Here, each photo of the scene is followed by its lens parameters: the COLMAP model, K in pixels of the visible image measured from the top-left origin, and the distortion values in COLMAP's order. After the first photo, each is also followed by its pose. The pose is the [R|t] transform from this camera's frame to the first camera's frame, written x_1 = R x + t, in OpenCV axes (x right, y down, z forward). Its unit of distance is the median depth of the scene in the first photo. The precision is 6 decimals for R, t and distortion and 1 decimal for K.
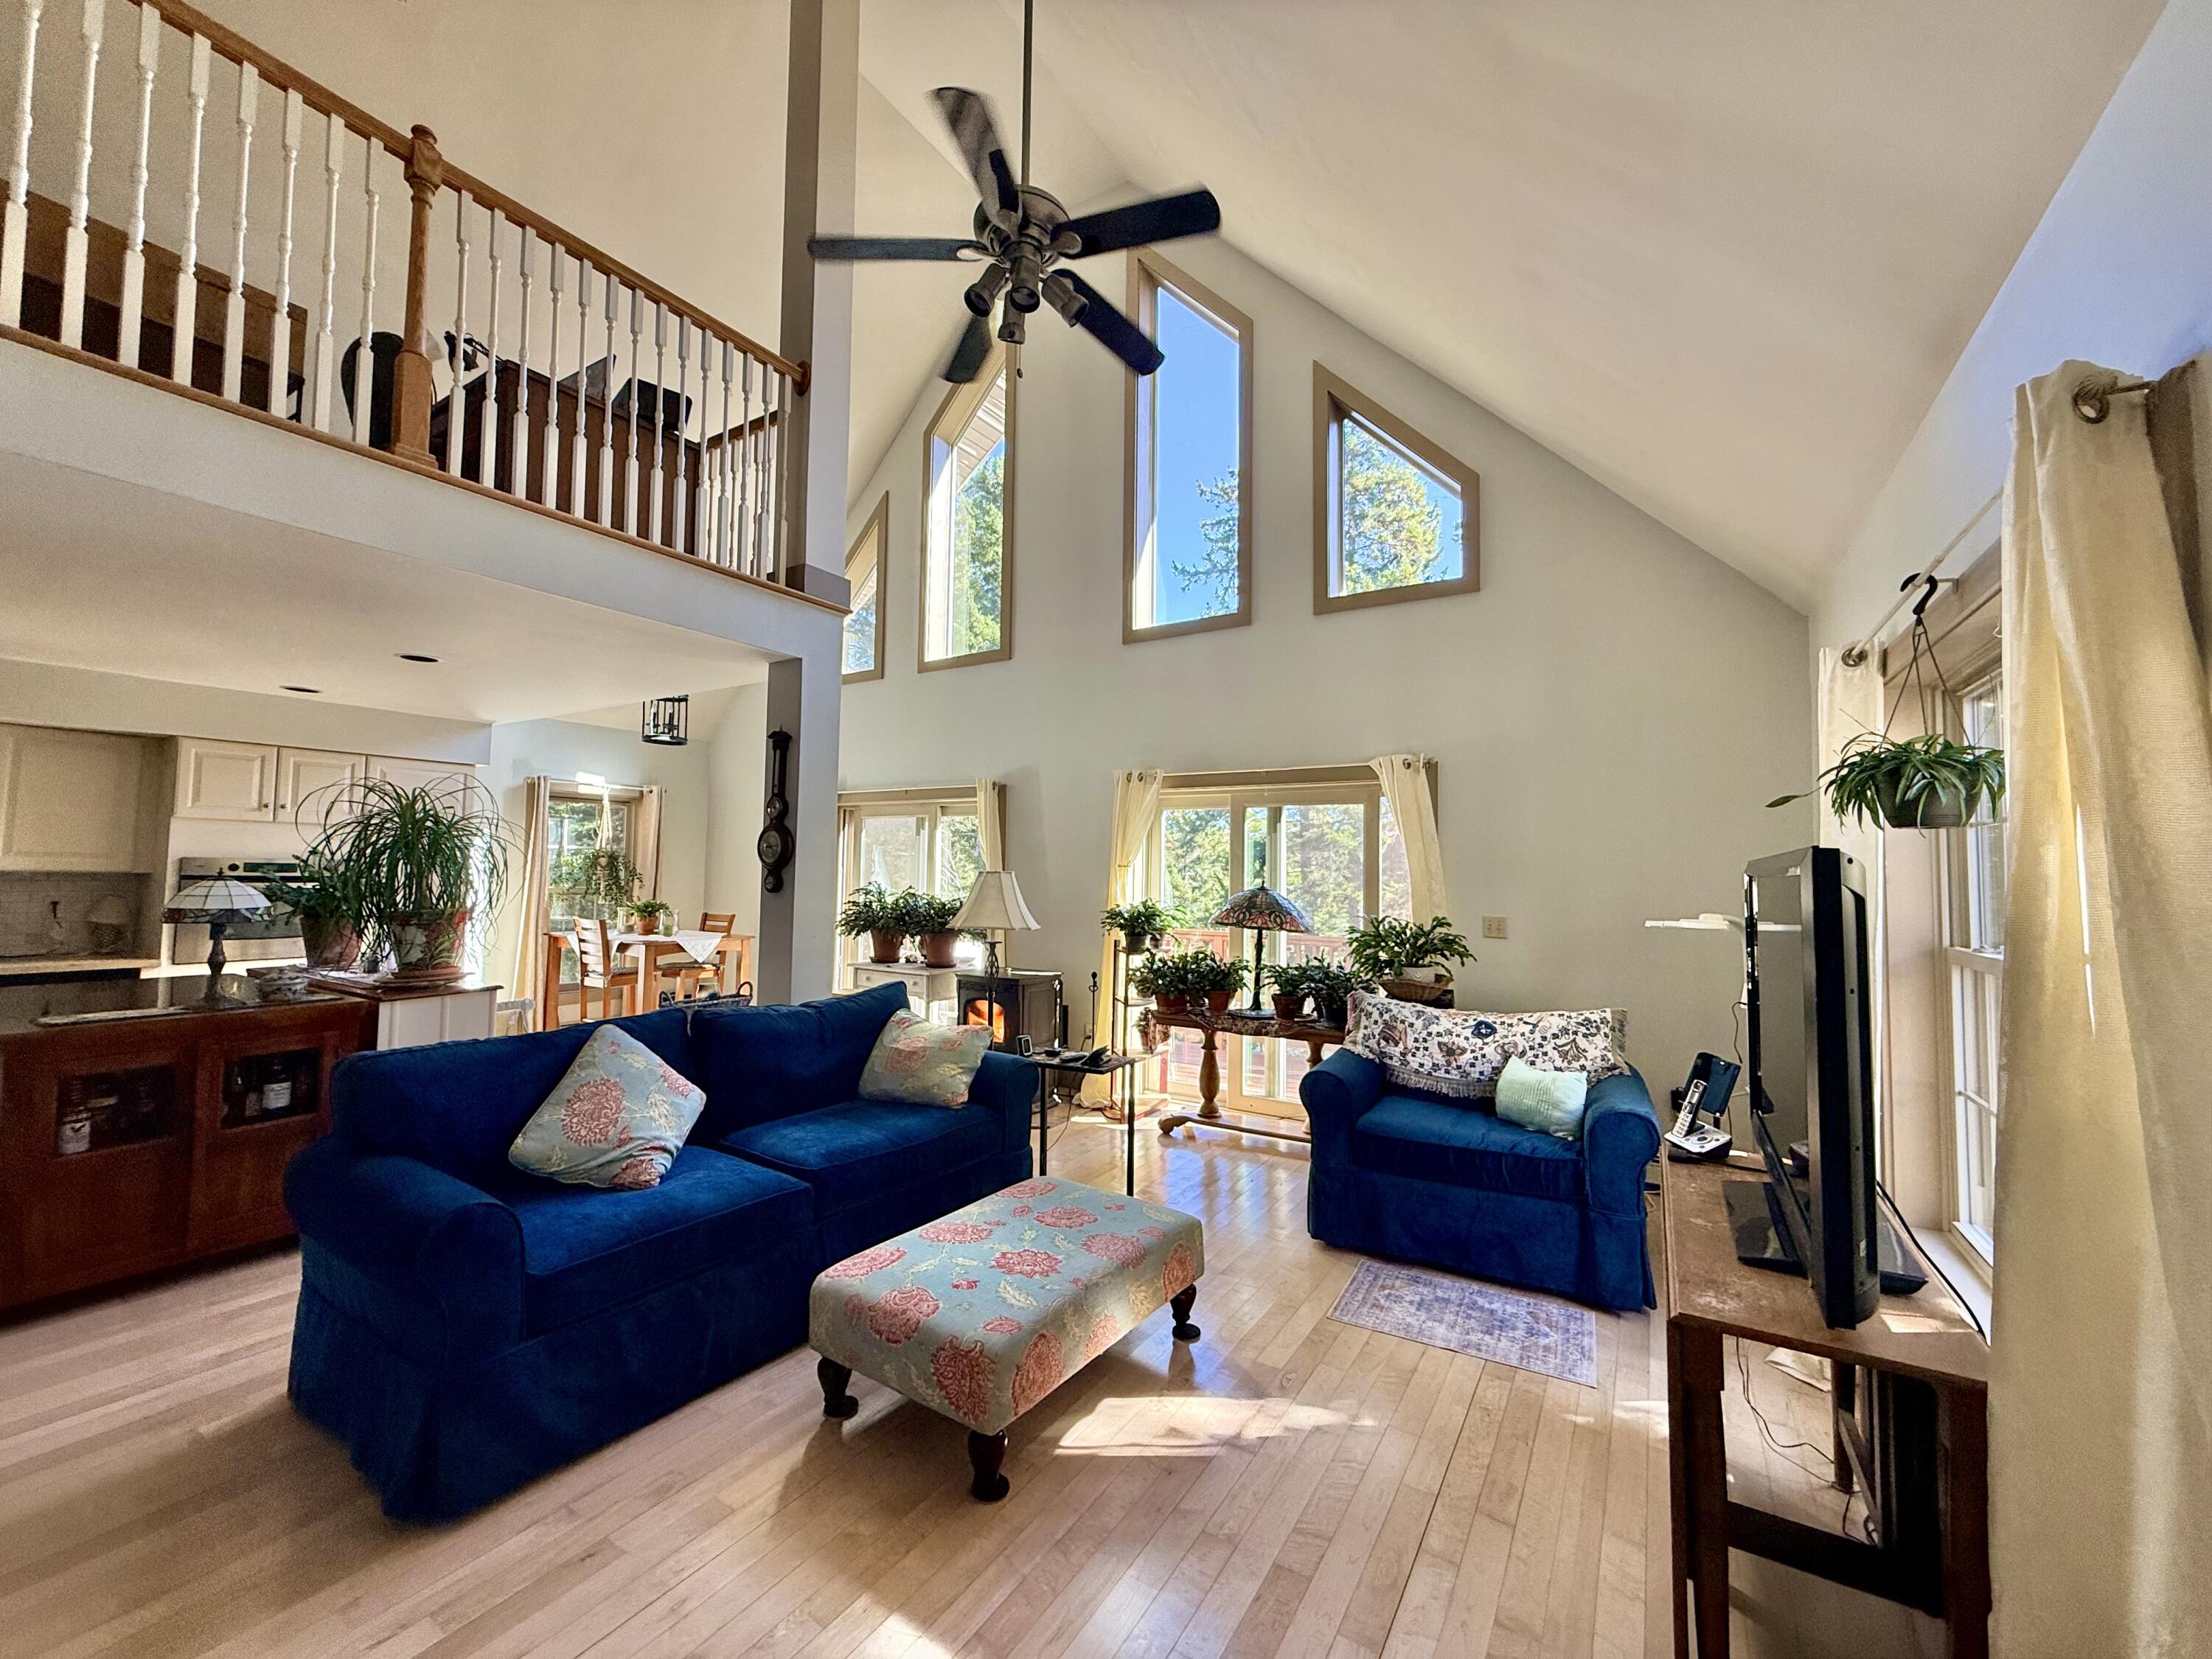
lens RADIAL K [[876.8, 0, 1106.0], [0, 876.8, 829.5], [0, 0, 1]] dist [-0.000637, 0.000048]
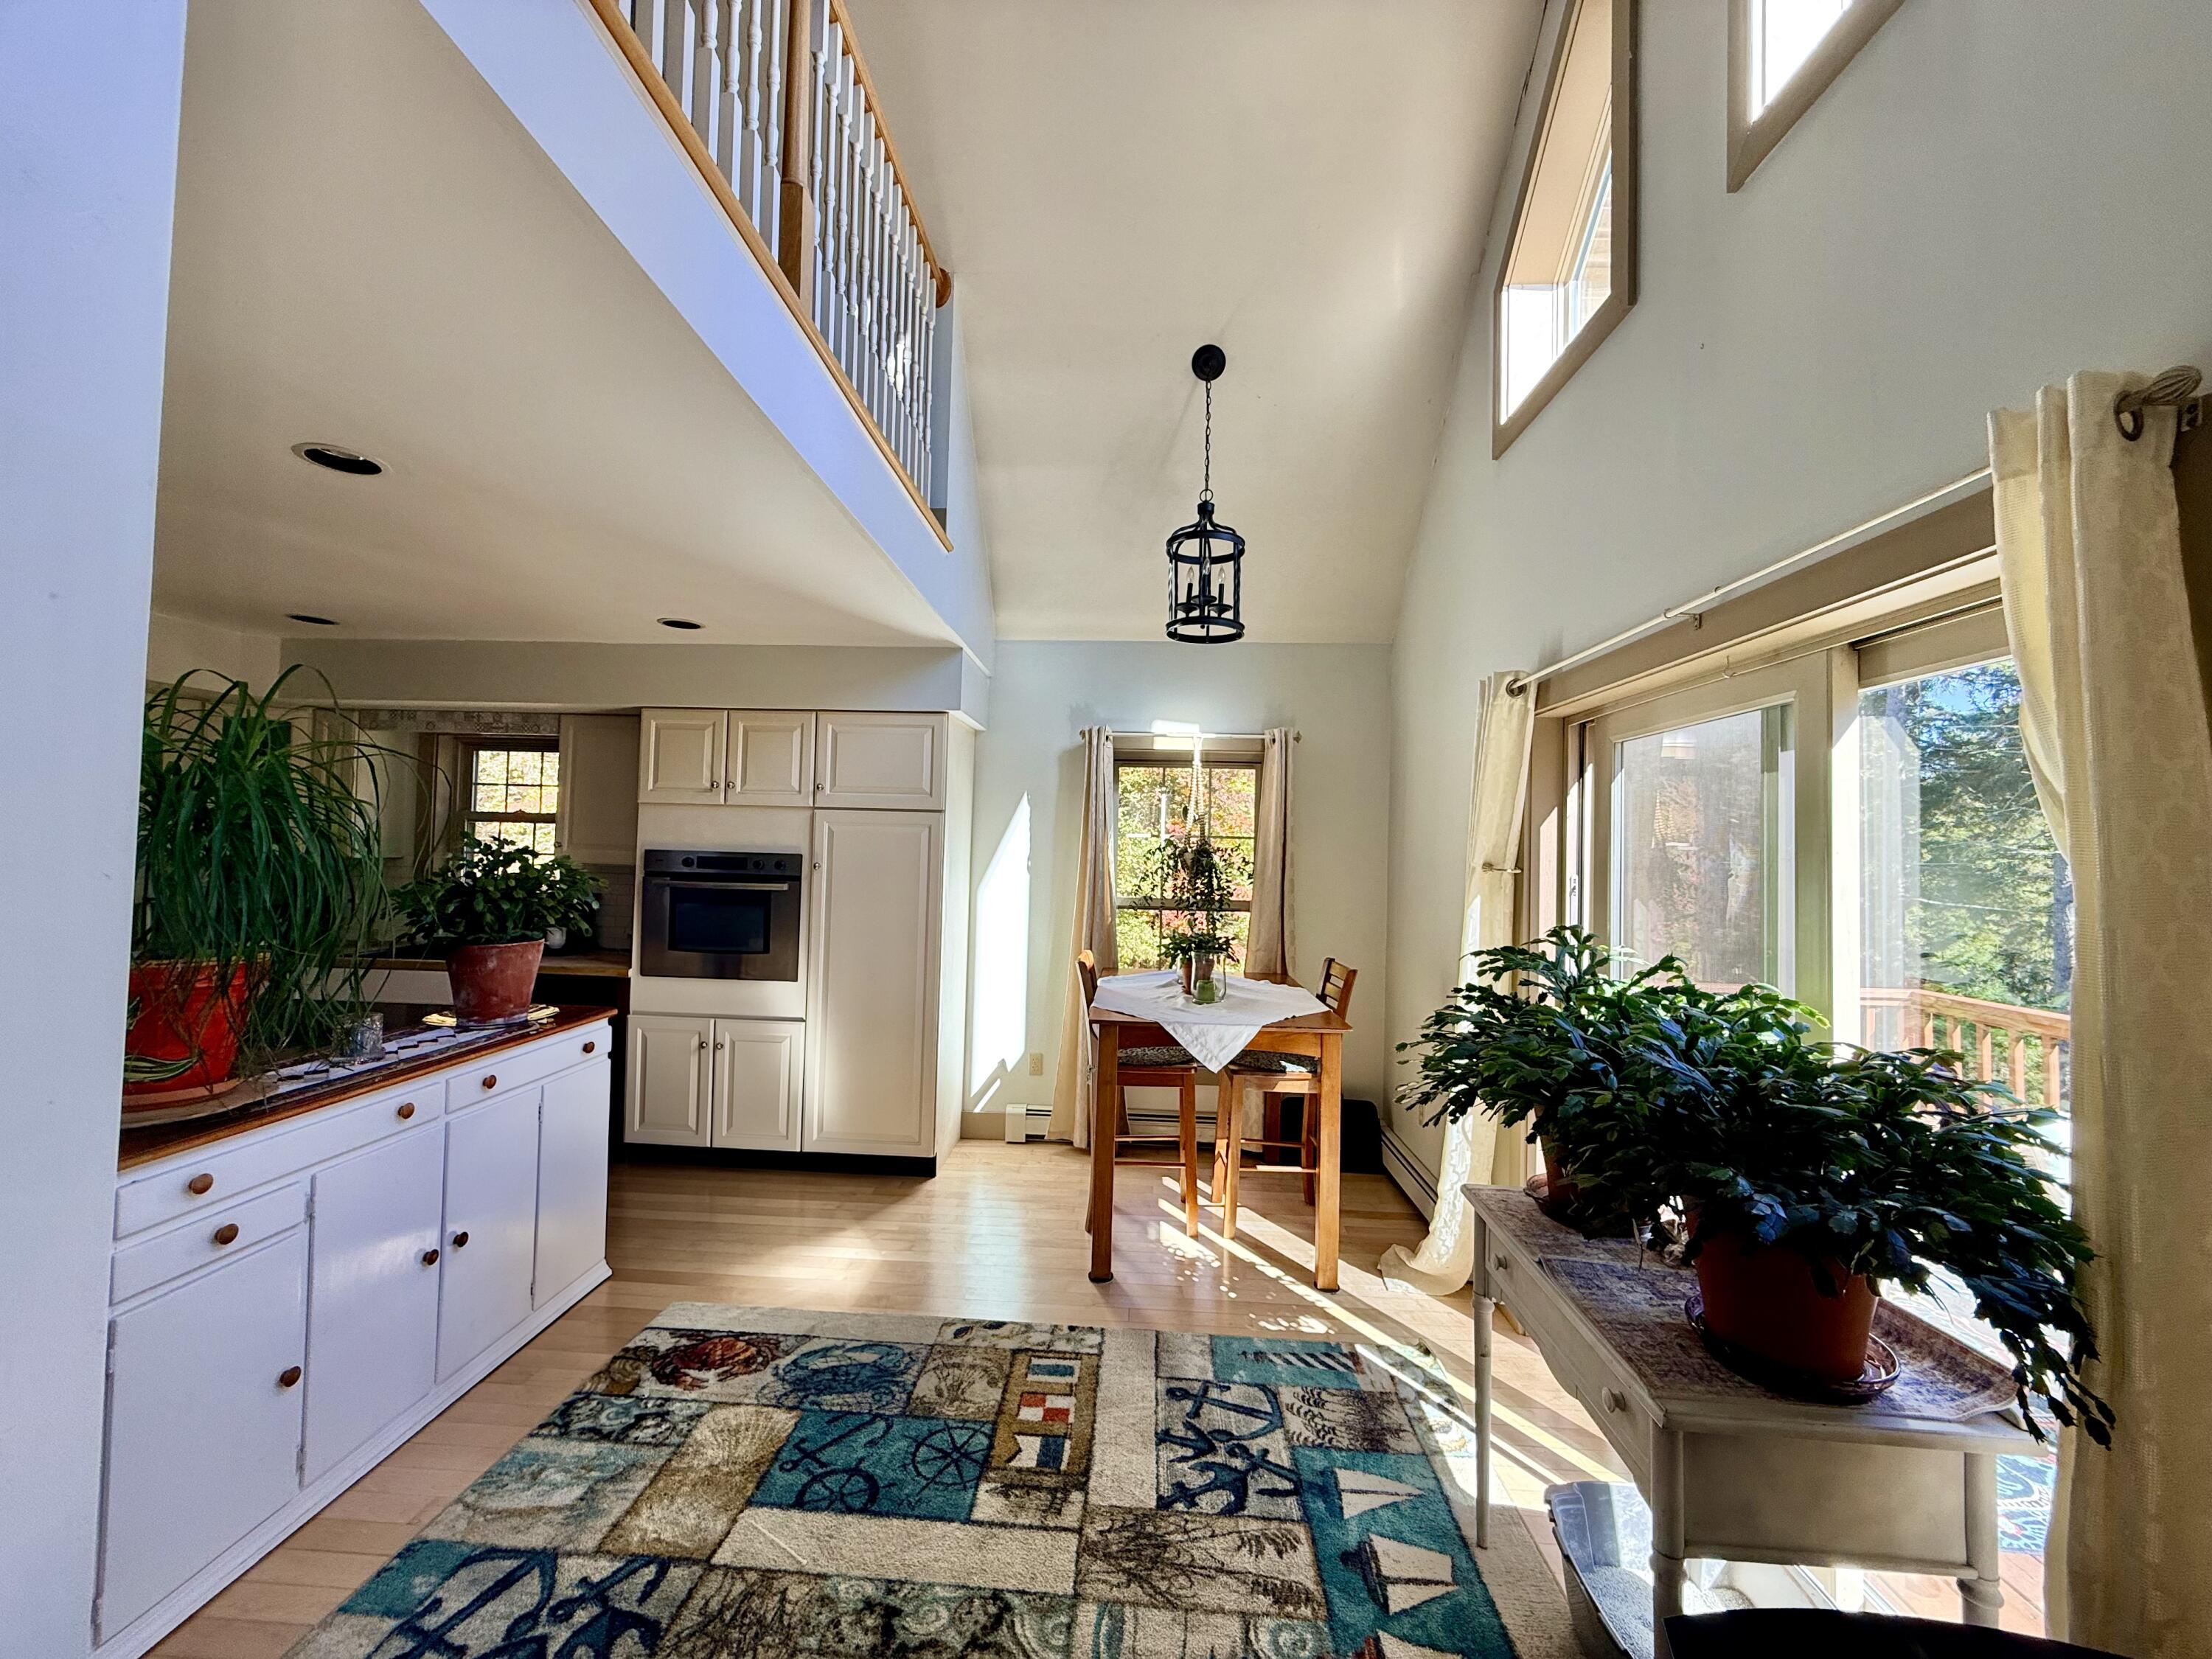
lens RADIAL K [[876.8, 0, 1106.0], [0, 876.8, 829.5], [0, 0, 1]] dist [-0.000637, 0.000048]
pose [[0.480719, -0.022383, -0.876589, -0.093716], [0.023812, 0.999639, -0.012466, 0.031850], [0.876552, -0.014881, 0.481078, 0.932310]]
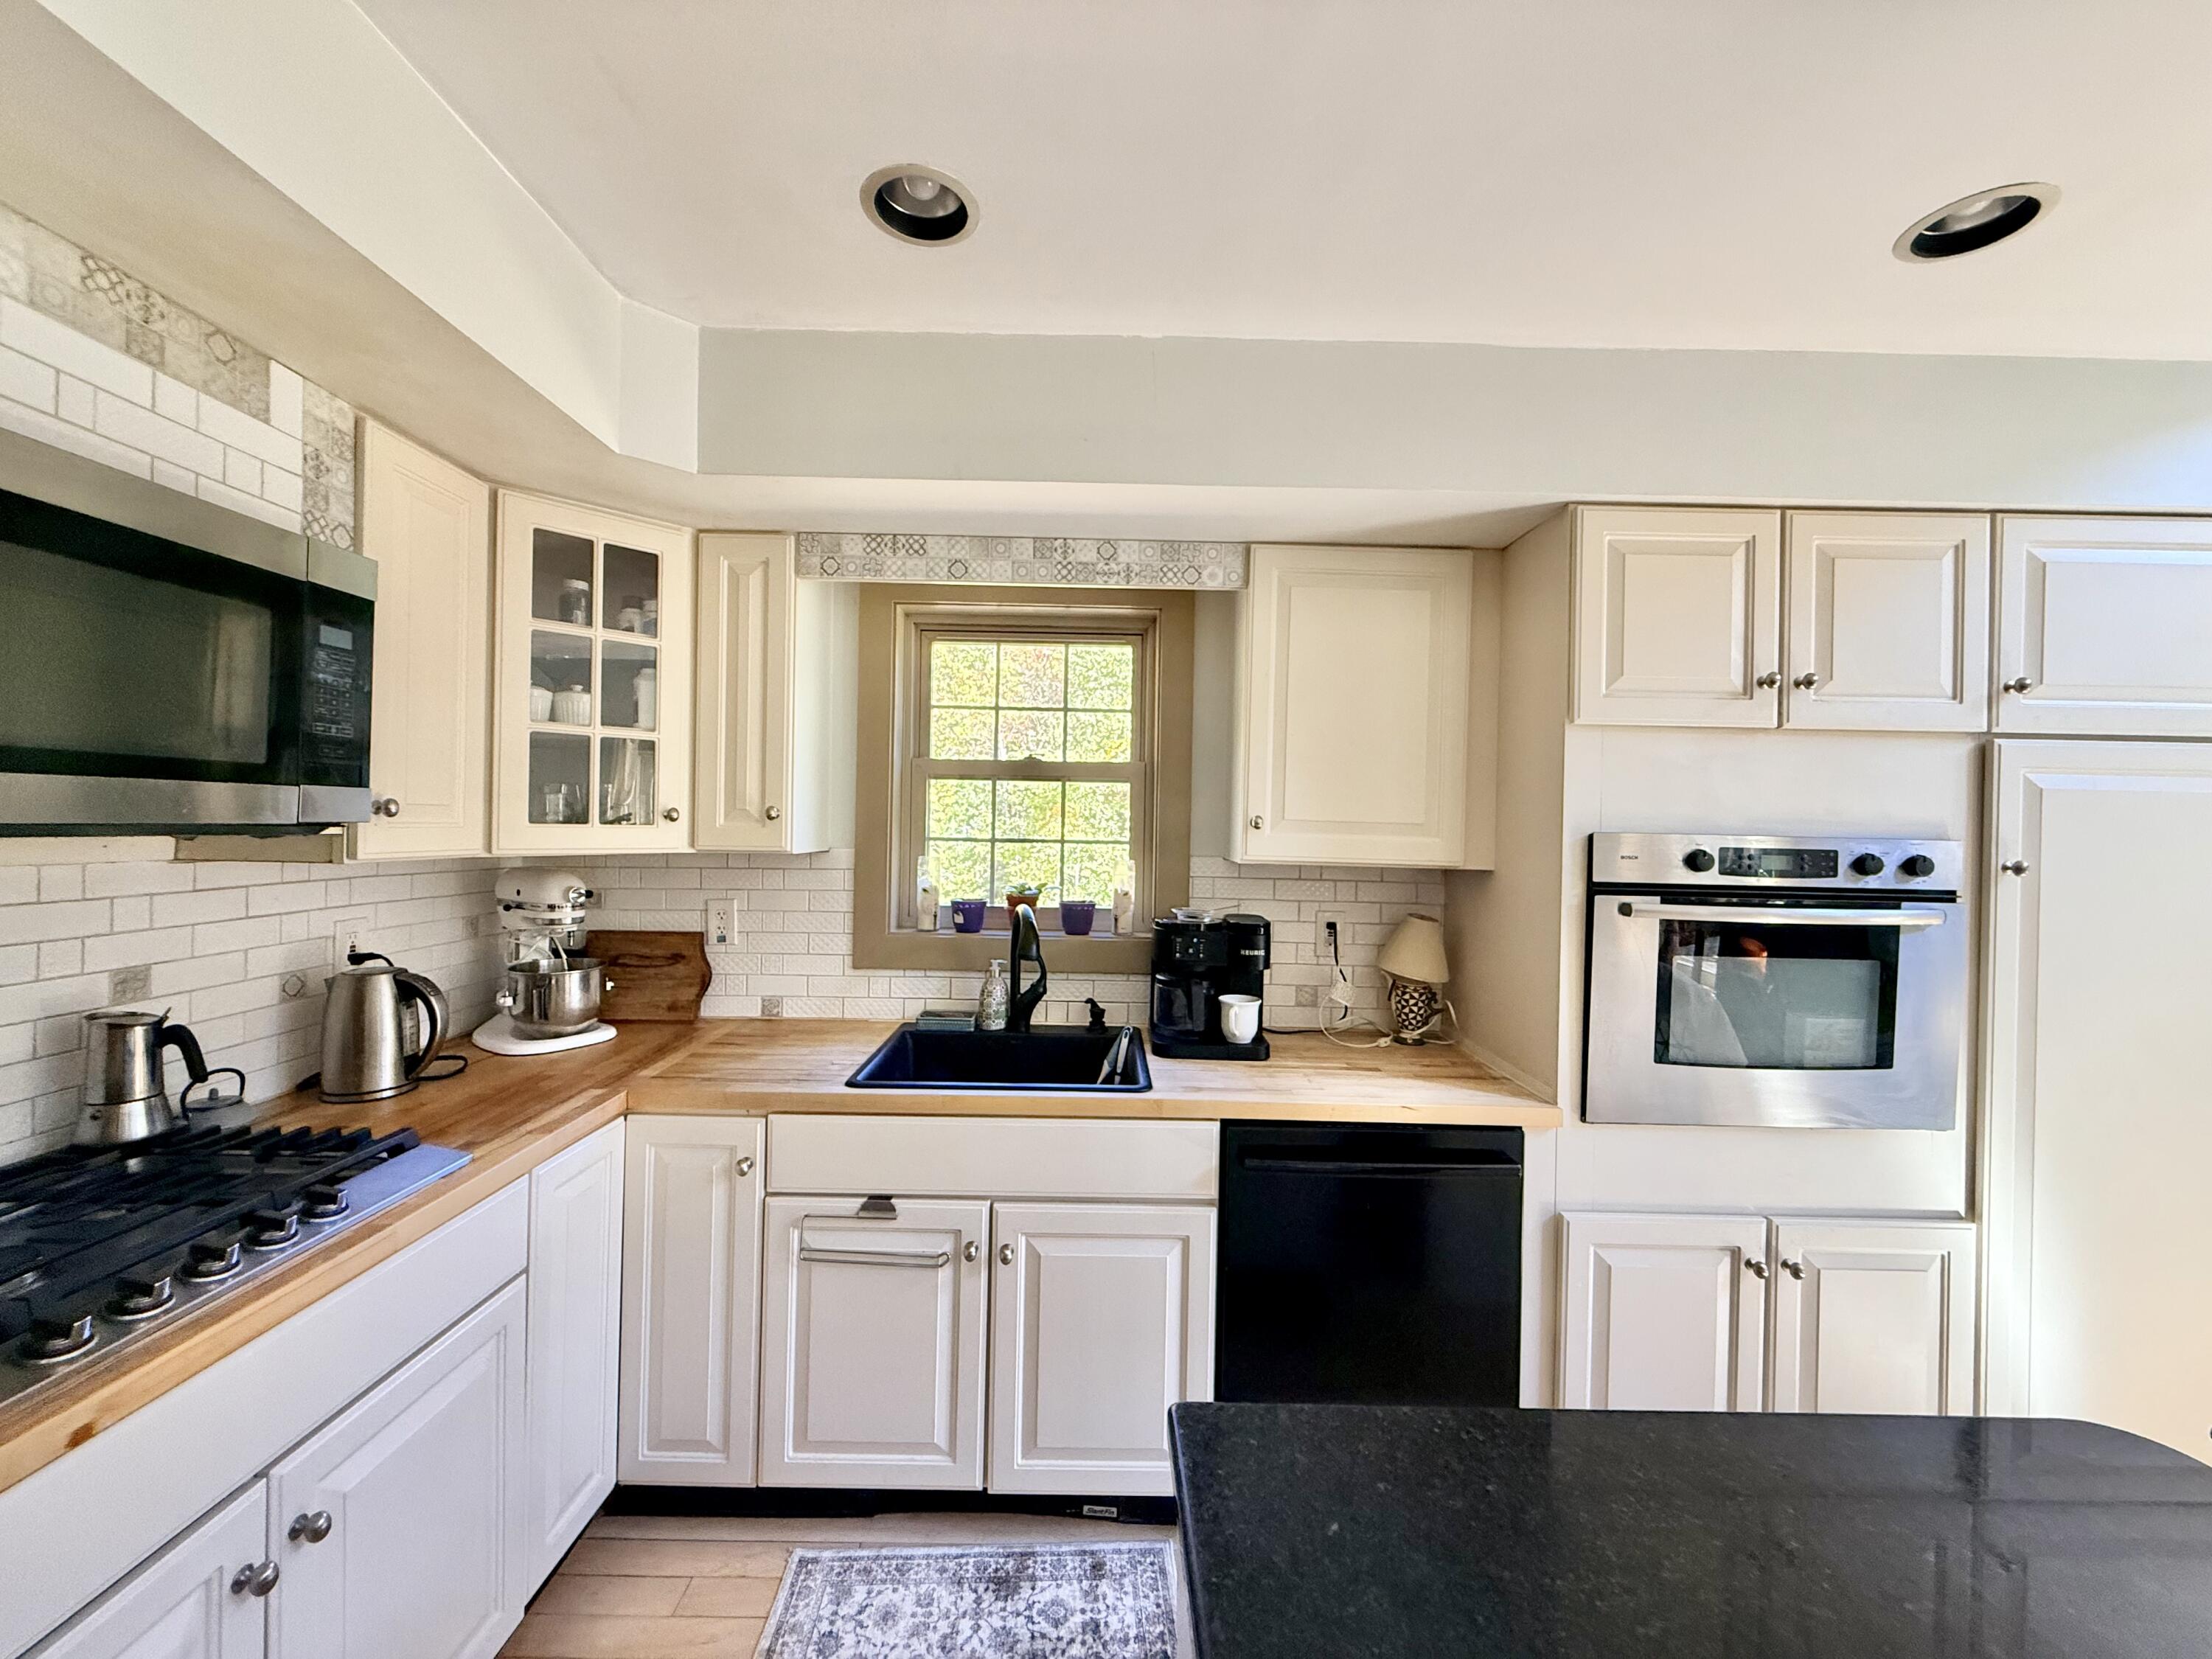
lens RADIAL K [[876.8, 0, 1106.0], [0, 876.8, 829.5], [0, 0, 1]] dist [-0.000637, 0.000048]
pose [[0.548148, -0.004374, -0.836370, -0.816131], [0.028490, 0.999504, 0.013446, 0.018751], [0.835896, -0.031199, 0.548001, 0.596566]]
